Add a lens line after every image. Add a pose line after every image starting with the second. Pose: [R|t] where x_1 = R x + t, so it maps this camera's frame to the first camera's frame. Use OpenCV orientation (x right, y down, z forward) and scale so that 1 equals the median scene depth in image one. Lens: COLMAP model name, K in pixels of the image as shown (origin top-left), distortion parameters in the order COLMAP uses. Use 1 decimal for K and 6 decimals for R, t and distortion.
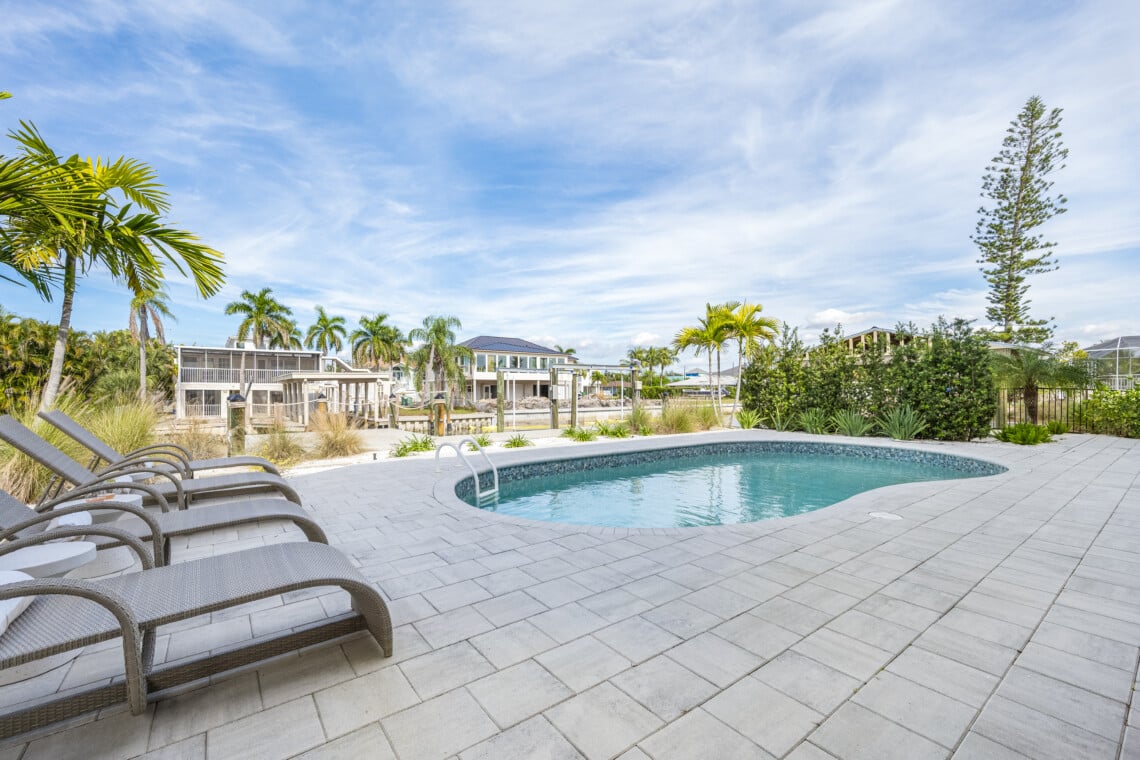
lens RADIAL K [[465.6, 0, 571.4], [0, 465.6, 381.7], [0, 0, 1]] dist [0.000571, -0.000039]
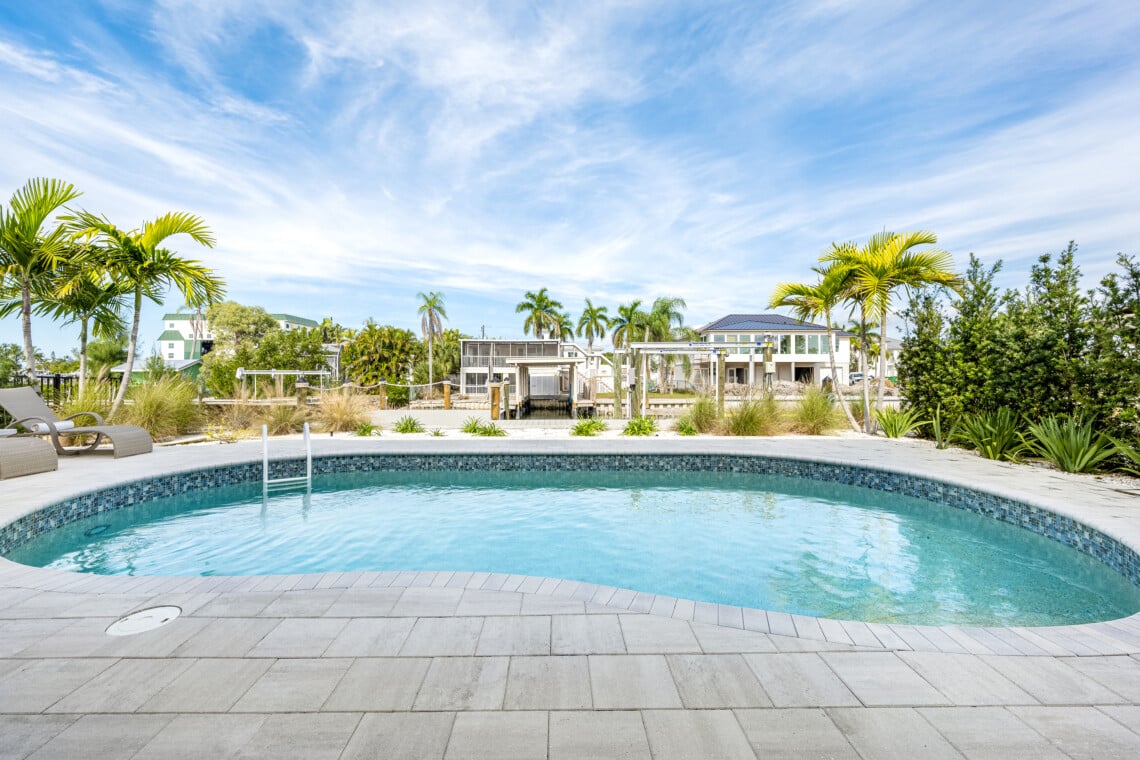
lens RADIAL K [[465.6, 0, 567.4], [0, 465.6, 378.8], [0, 0, 1]] dist [0.000571, -0.000039]
pose [[0.809968, 0.007602, -0.586425, 0.197954], [0.010164, 0.999584, 0.026997, 0.001449], [0.586386, -0.027827, 0.809554, 0.127542]]
